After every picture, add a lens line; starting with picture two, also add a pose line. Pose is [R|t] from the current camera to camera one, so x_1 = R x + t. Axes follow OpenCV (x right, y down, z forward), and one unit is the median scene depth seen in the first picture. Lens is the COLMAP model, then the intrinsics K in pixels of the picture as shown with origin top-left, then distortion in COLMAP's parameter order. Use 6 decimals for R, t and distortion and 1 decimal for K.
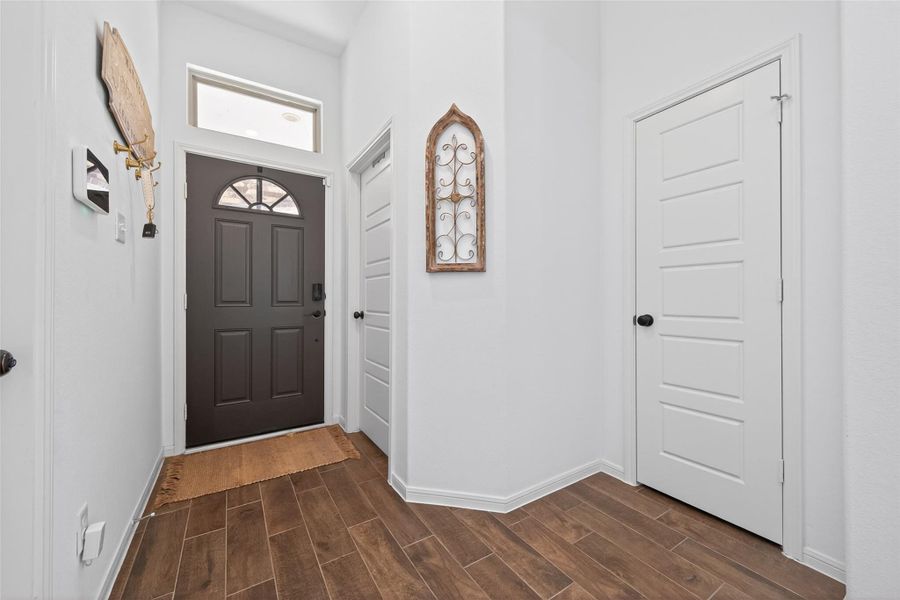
lens RADIAL K [[348.4, 0, 452.3], [0, 348.4, 298.4], [0, 0, 1]] dist [0.004074, 0.000049]
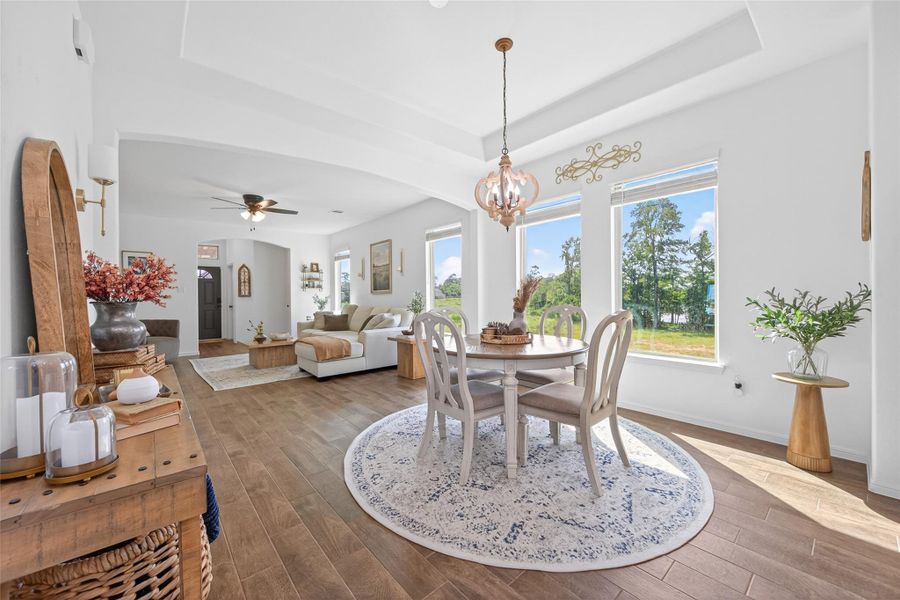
lens RADIAL K [[348.4, 0, 452.3], [0, 348.4, 298.4], [0, 0, 1]] dist [0.004074, 0.000049]
pose [[0.988900, -0.013059, 0.148006, 2.029756], [0.012334, 0.999907, 0.005814, -0.039039], [-0.148068, -0.003924, 0.988969, -4.039288]]
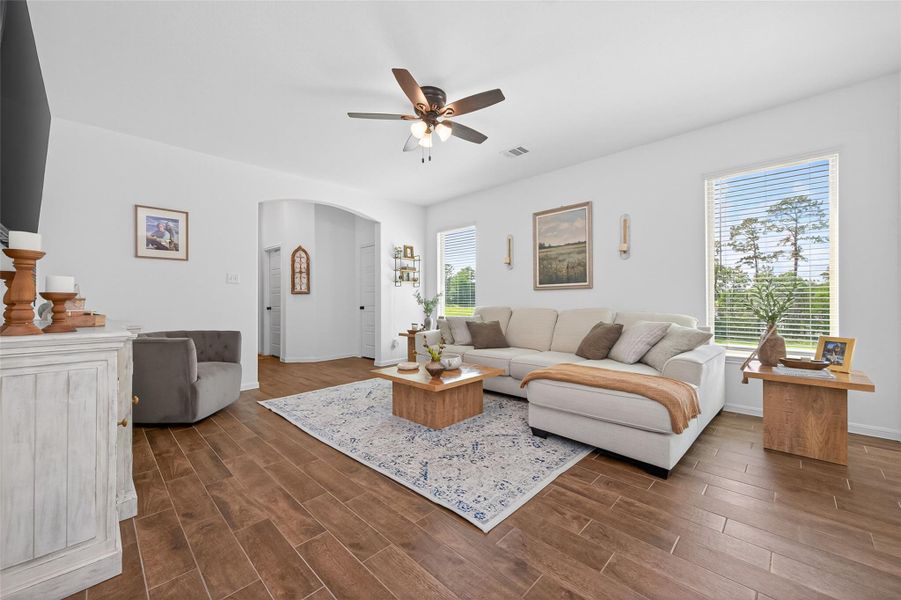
lens RADIAL K [[346.6, 0, 450.4], [0, 346.6, 296.8], [0, 0, 1]] dist [0.002591, 0.000187]
pose [[0.972216, -0.004043, 0.234053, 0.582965], [0.005952, 0.999955, -0.007449, -0.010787], [-0.234012, 0.008635, 0.972195, -2.415975]]
